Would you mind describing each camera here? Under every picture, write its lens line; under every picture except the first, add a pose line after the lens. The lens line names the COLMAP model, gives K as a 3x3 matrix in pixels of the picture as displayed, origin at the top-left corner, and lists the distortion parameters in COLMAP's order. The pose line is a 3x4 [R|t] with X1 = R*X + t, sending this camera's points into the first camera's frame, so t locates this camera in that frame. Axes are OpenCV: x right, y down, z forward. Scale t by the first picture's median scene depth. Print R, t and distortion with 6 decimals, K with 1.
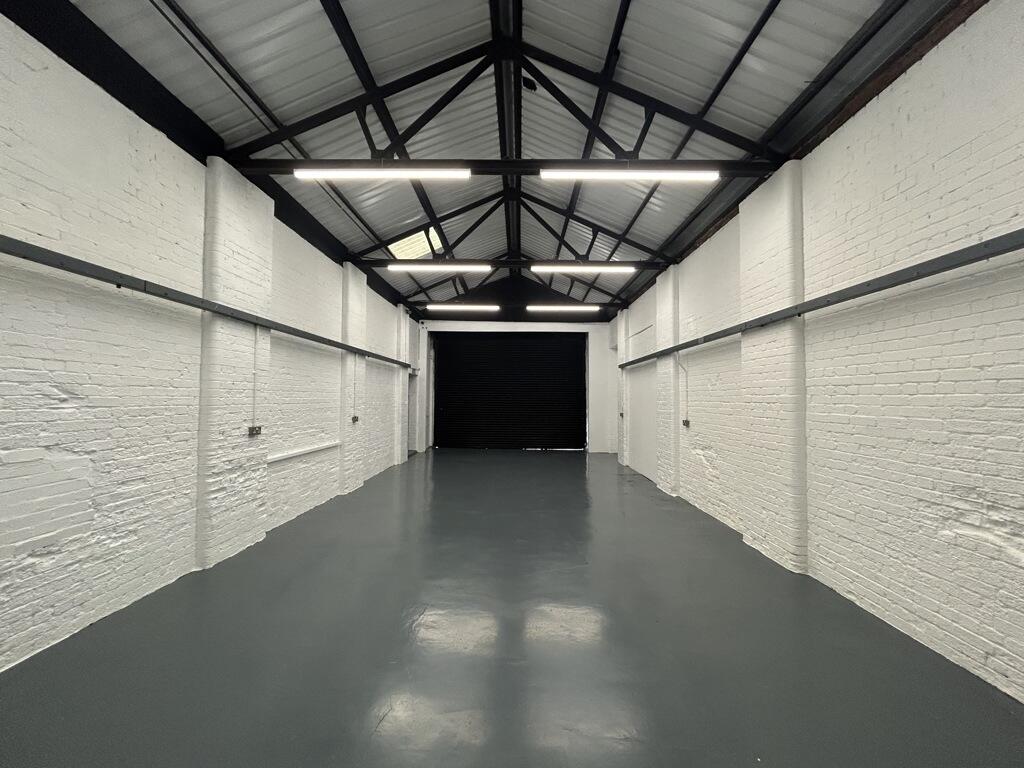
lens RADIAL K [[415.2, 0, 514.2], [0, 415.2, 383.8], [0, 0, 1]] dist [-0.004212, 0.000094]
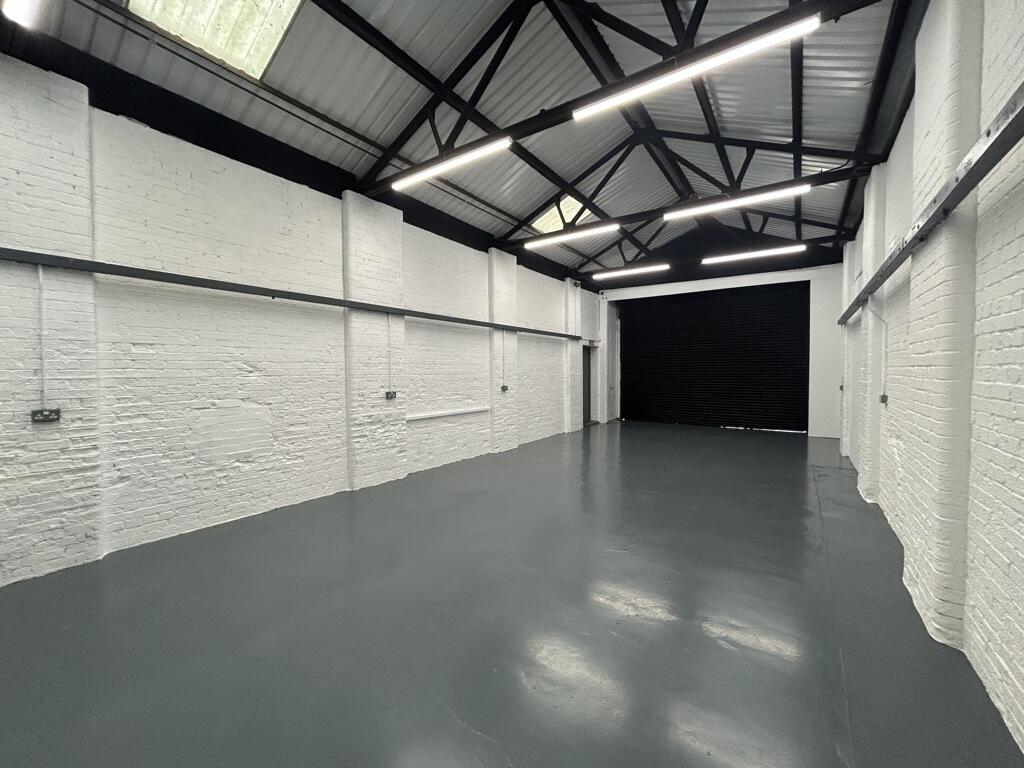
lens RADIAL K [[415.2, 0, 509.2], [0, 415.2, 385.1], [0, 0, 1]] dist [-0.004212, 0.000094]
pose [[0.822918, 0.007204, -0.568115, 0.312922], [0.031652, 0.997785, 0.058501, 0.013033], [0.567278, -0.066123, 0.820867, 0.099654]]
